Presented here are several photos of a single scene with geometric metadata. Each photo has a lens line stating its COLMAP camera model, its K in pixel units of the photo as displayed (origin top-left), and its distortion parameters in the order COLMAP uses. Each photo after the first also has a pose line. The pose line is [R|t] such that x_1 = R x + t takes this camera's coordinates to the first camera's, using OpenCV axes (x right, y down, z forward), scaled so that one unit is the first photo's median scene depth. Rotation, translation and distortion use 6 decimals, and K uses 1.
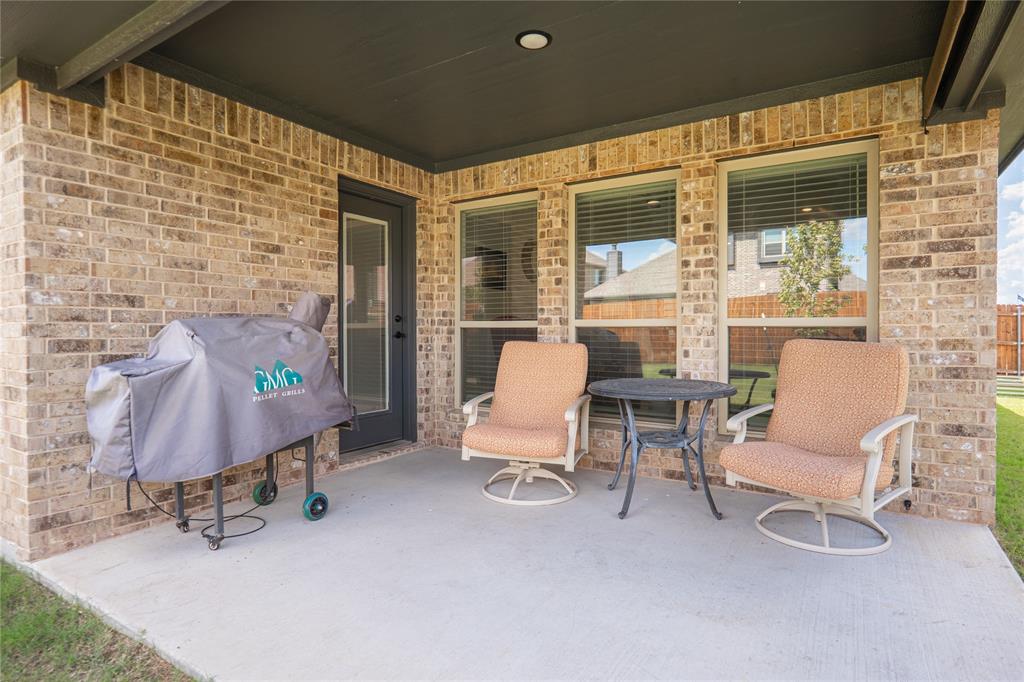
lens RADIAL K [[547.4, 0, 510.0], [0, 547.4, 338.1], [0, 0, 1]] dist [-0.023865, -0.000092]
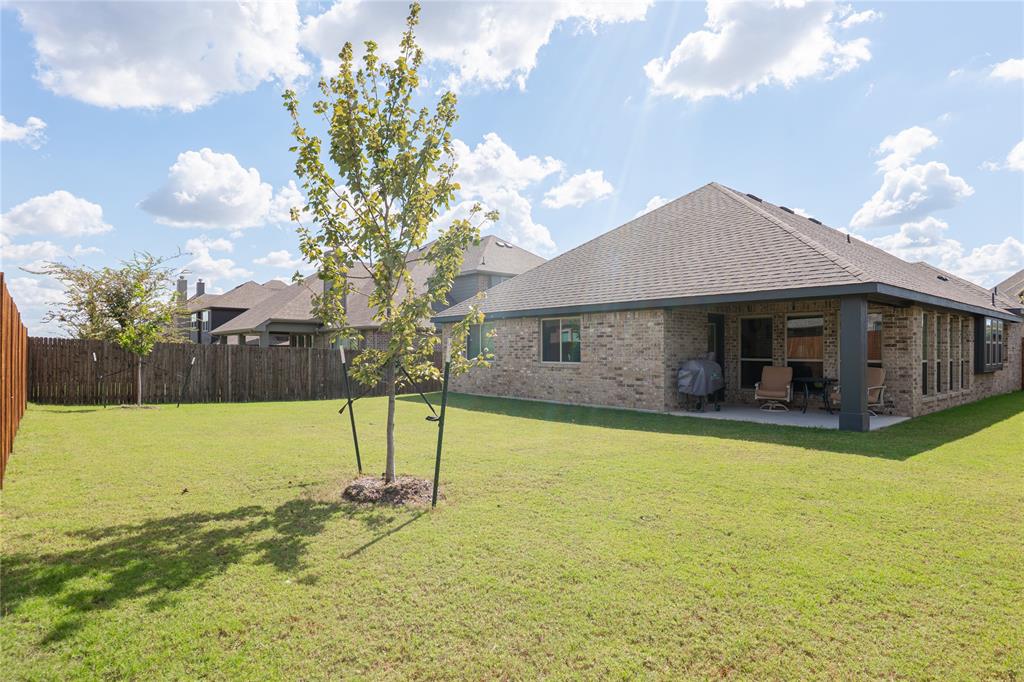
lens RADIAL K [[547.4, 0, 517.5], [0, 547.4, 348.5], [0, 0, 1]] dist [-0.023865, -0.000092]
pose [[0.955858, 0.002392, -0.293820, -0.462128], [-0.008203, 0.999794, -0.018548, -0.025614], [0.293715, 0.020140, 0.955681, -2.525909]]
